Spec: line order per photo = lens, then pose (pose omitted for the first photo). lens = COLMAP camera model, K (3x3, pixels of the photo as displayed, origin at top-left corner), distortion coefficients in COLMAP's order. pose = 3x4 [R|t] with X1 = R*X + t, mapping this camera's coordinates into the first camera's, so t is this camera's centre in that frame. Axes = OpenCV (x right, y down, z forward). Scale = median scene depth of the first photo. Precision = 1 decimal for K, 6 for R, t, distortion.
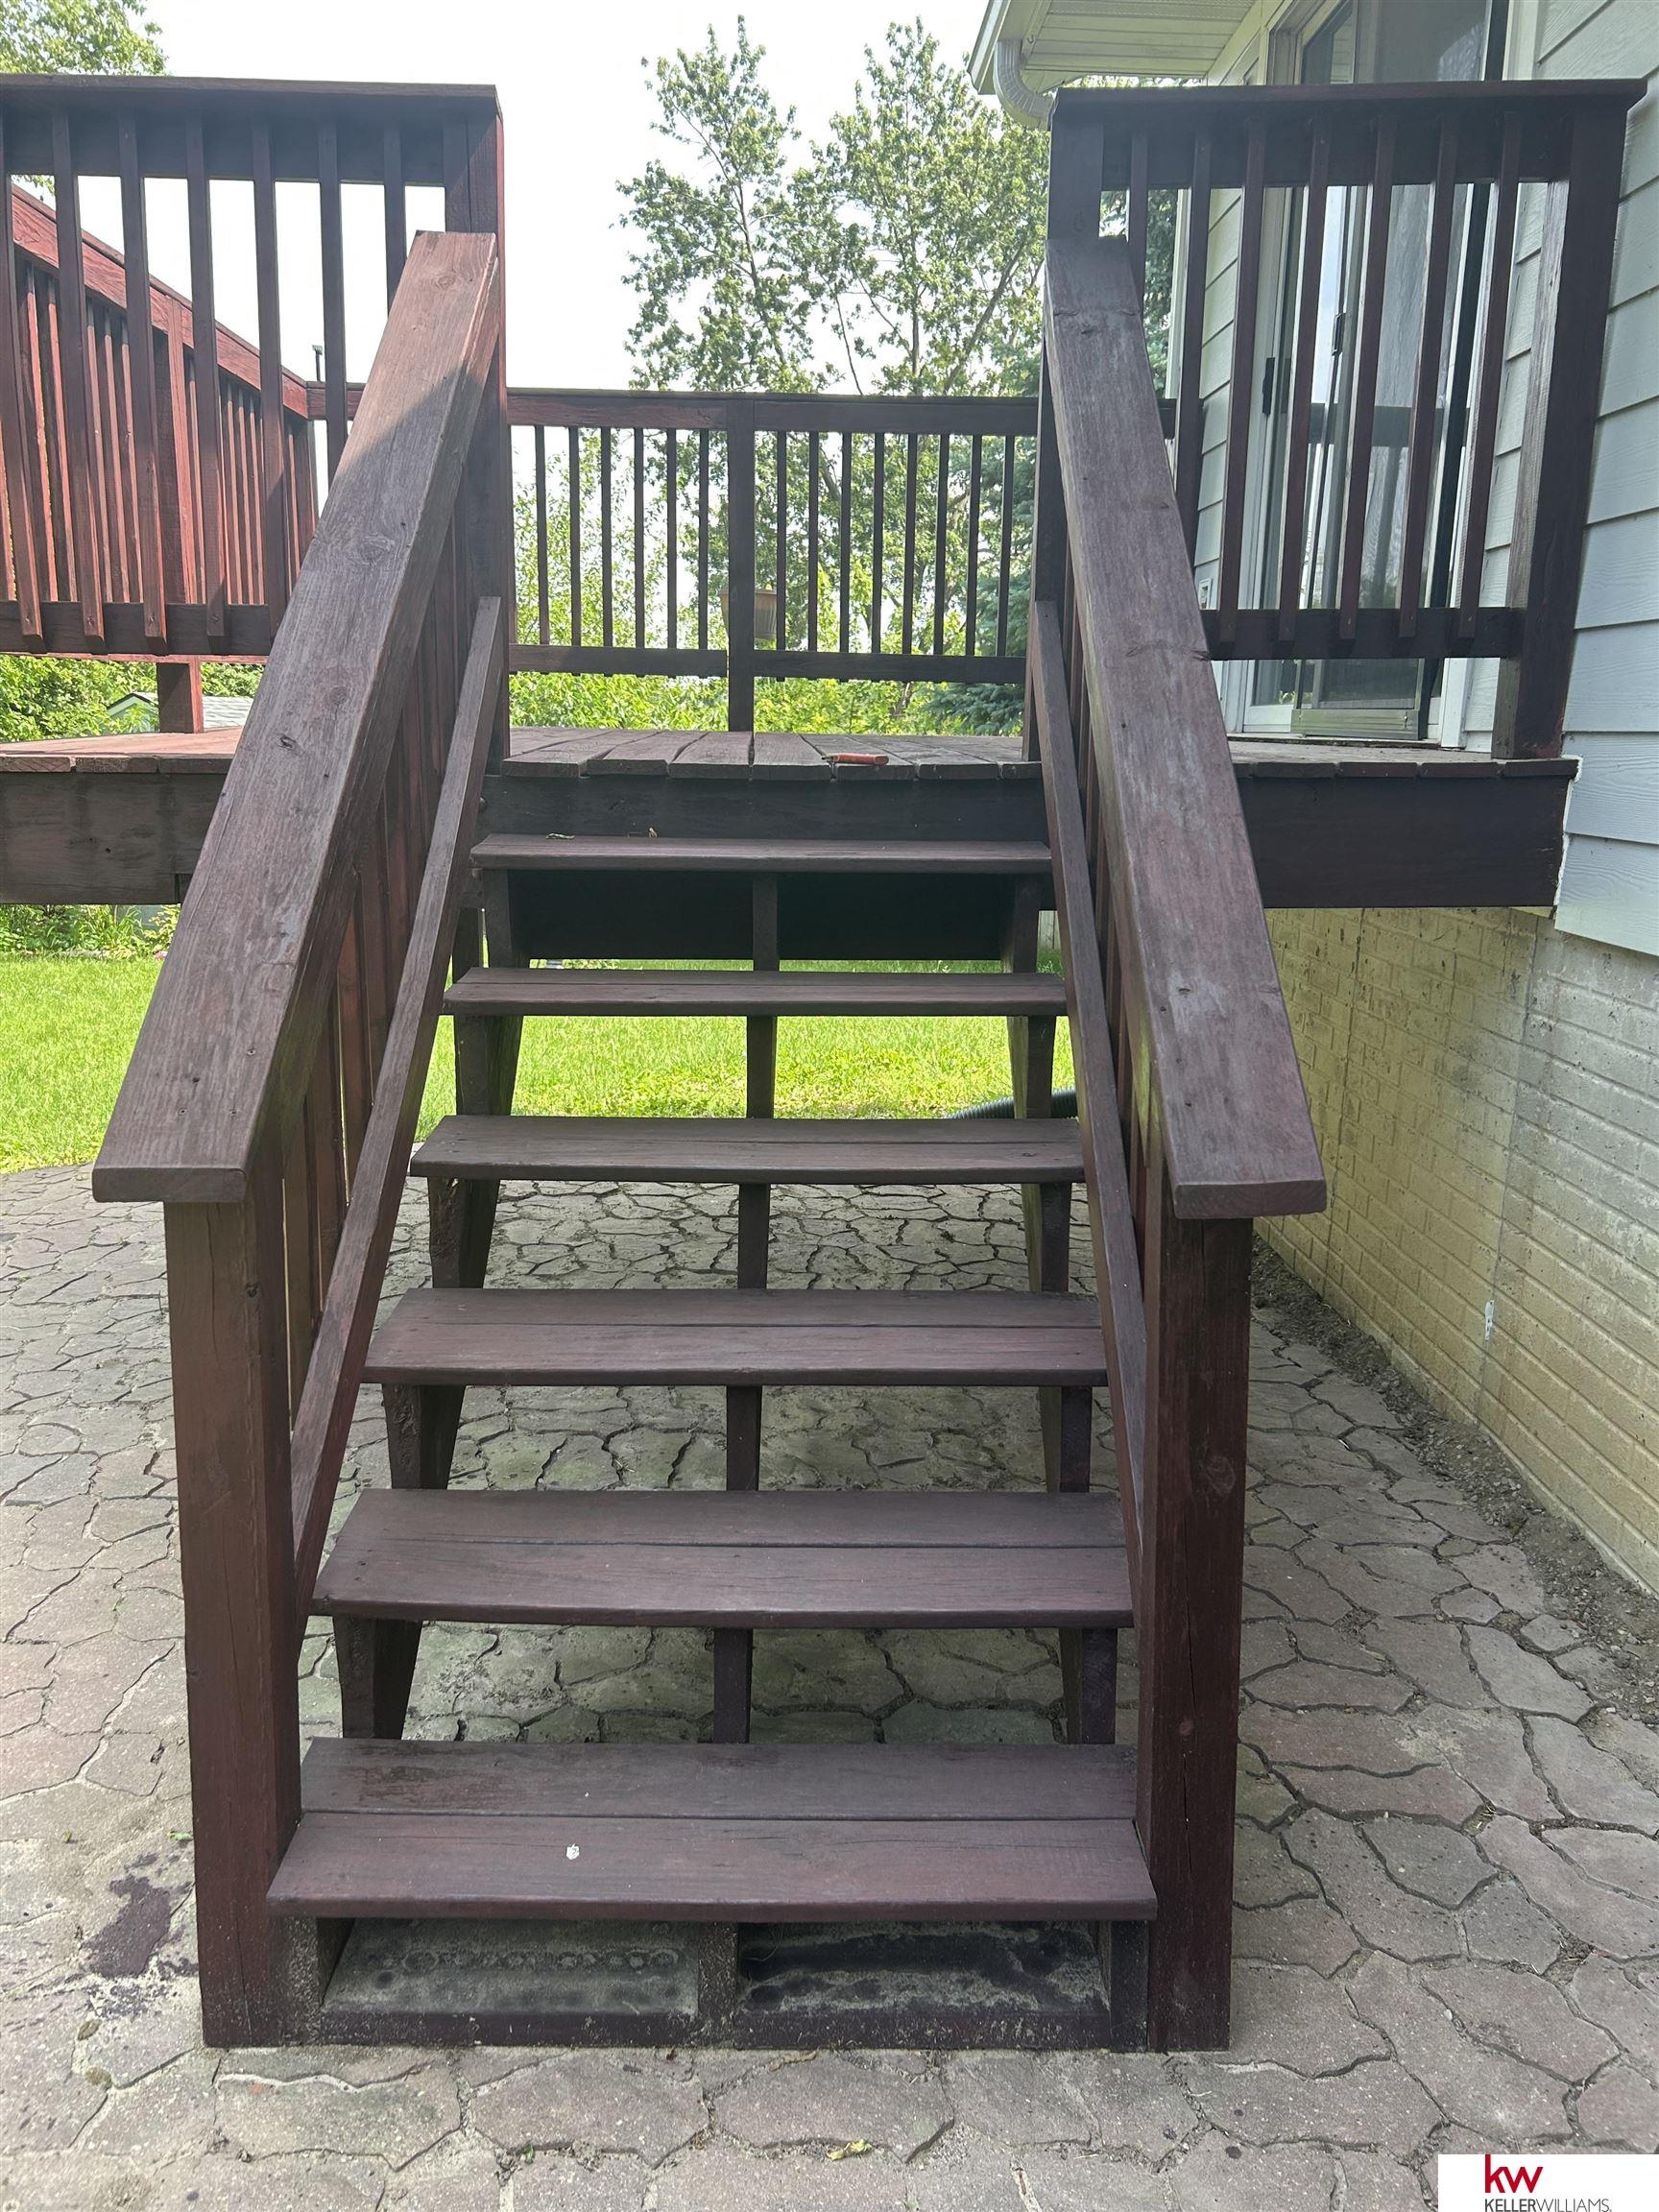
lens RADIAL K [[1633.3, 0, 829.5], [0, 1633.3, 1106.0], [0, 0, 1]] dist [0.078100, -0.189207]
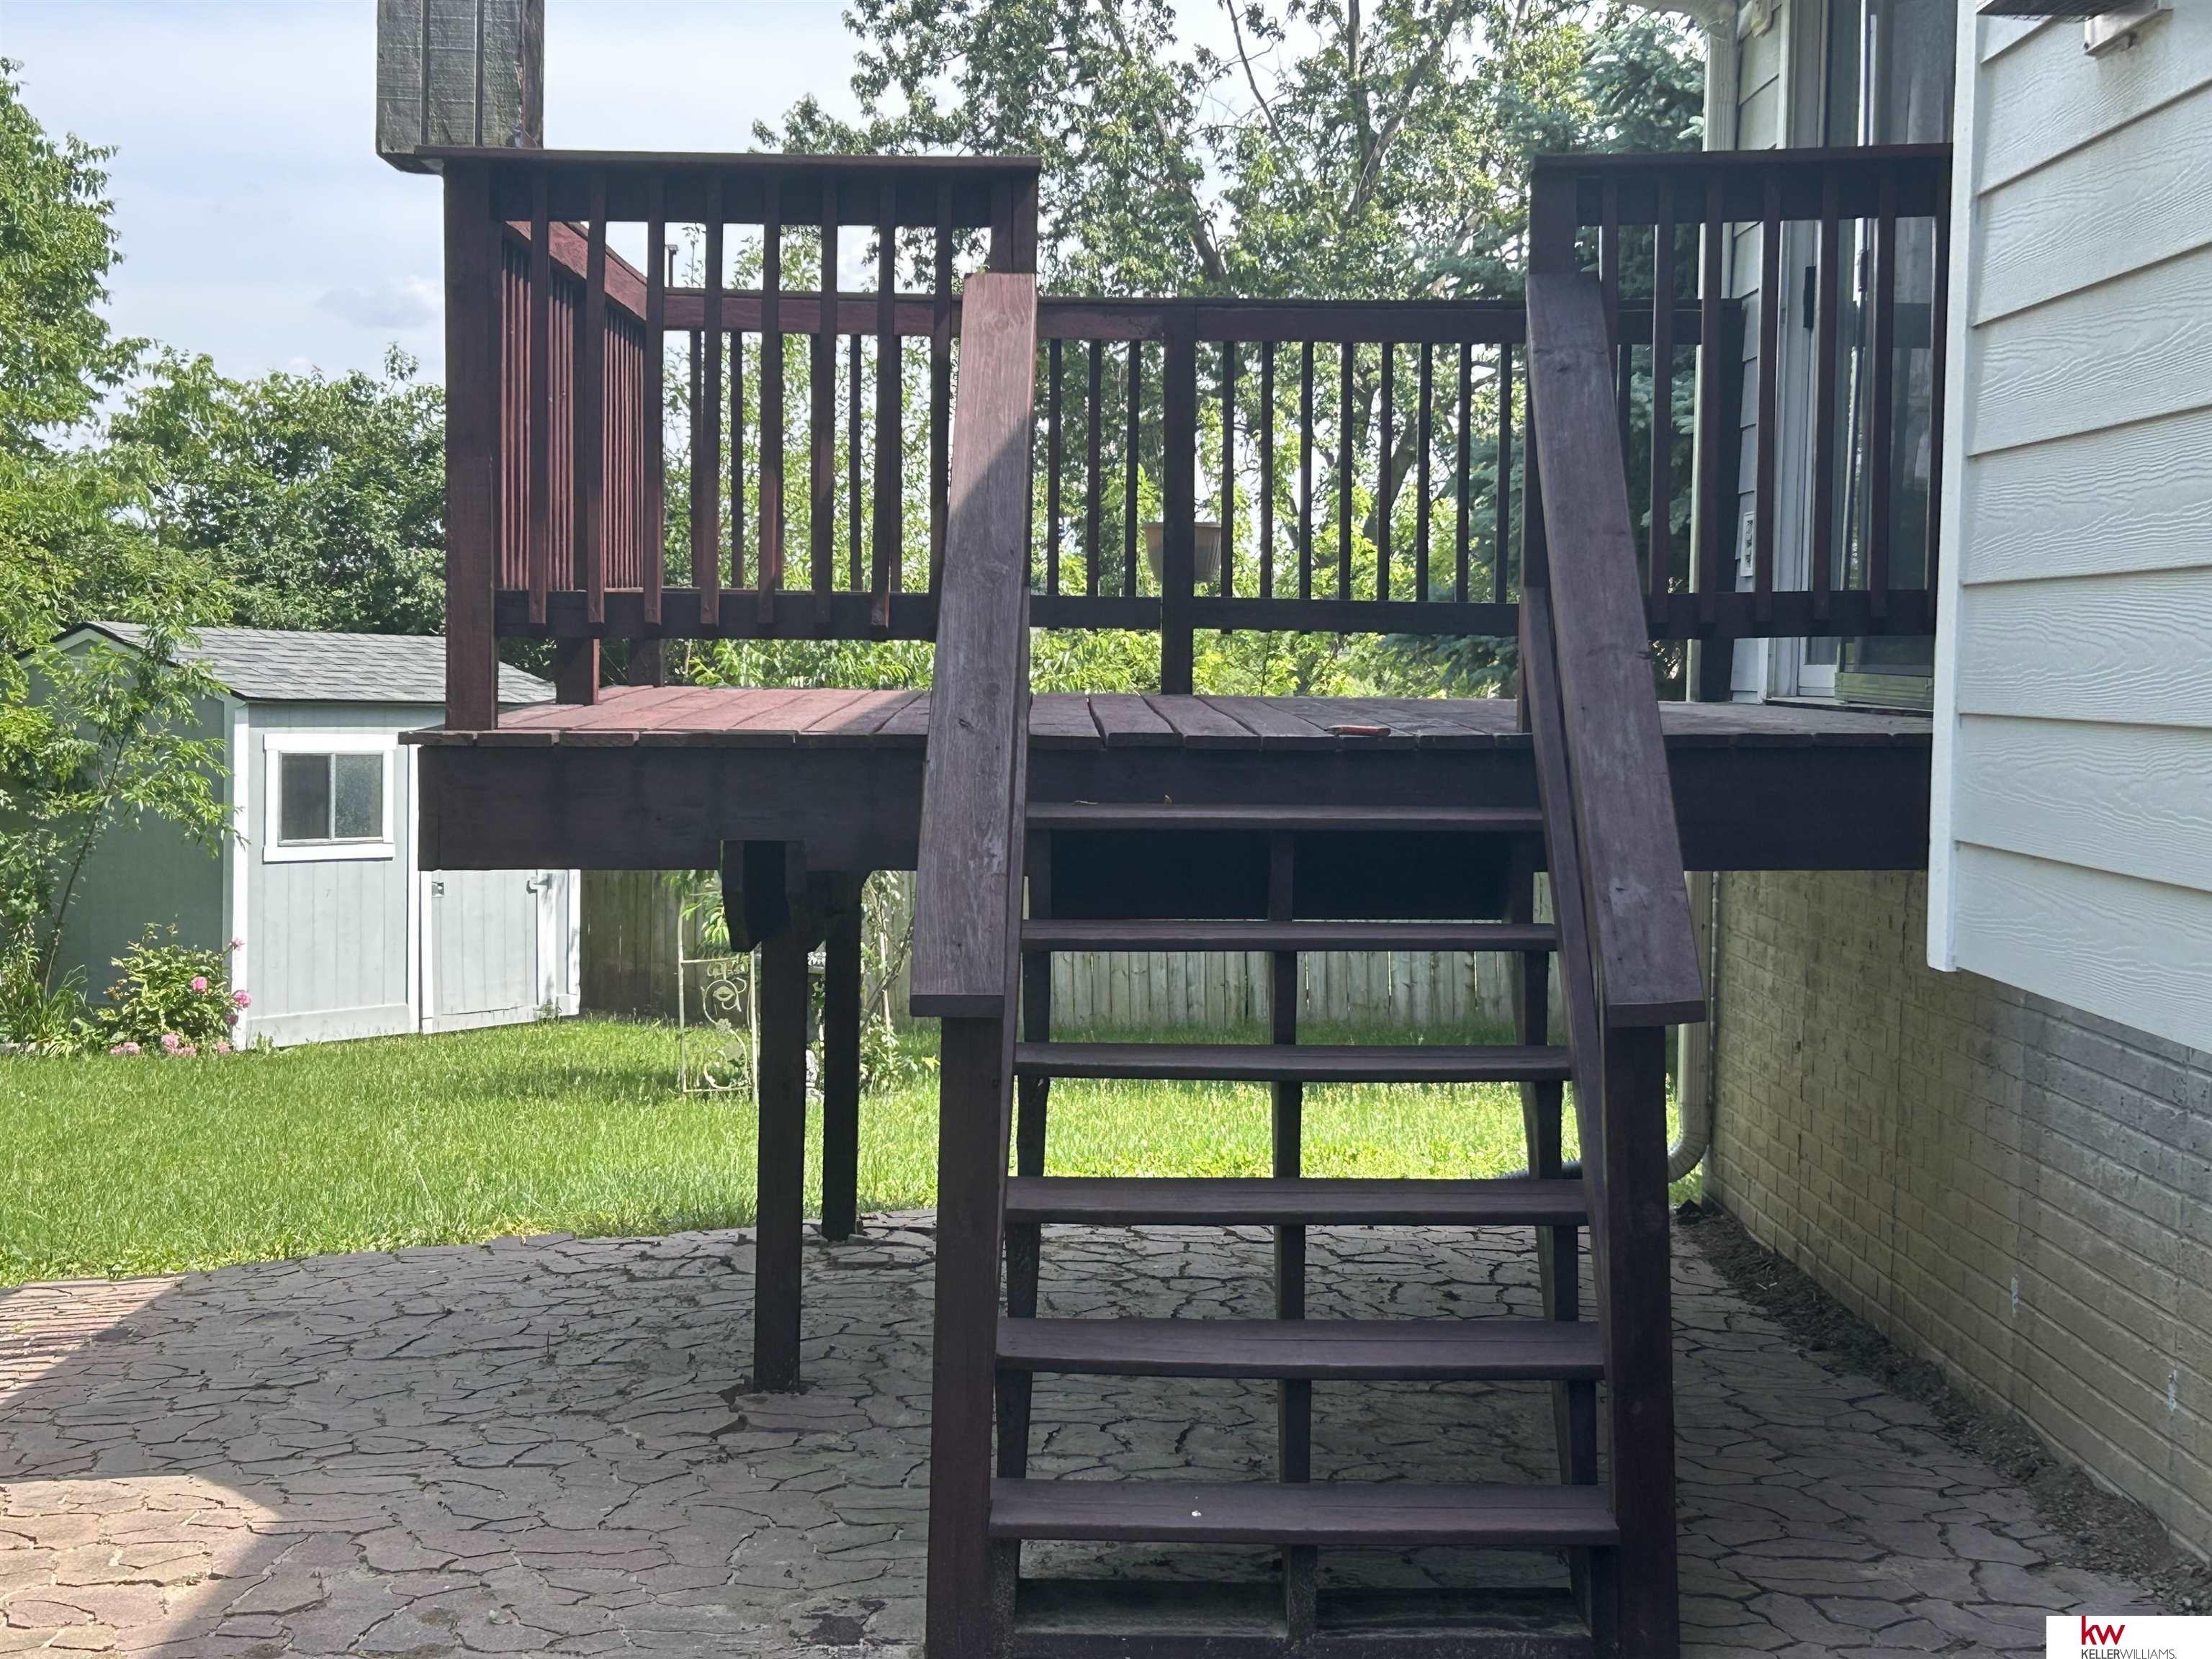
lens RADIAL K [[4071.9, 0, 1106.0], [0, 4071.9, 829.5], [0, 0, 1]] dist [0.052802, 0.041584]
pose [[0.999988, -0.003960, -0.002874, -0.097410], [0.003379, 0.983744, -0.179544, 0.223370], [0.003538, 0.179532, 0.983746, -1.091663]]
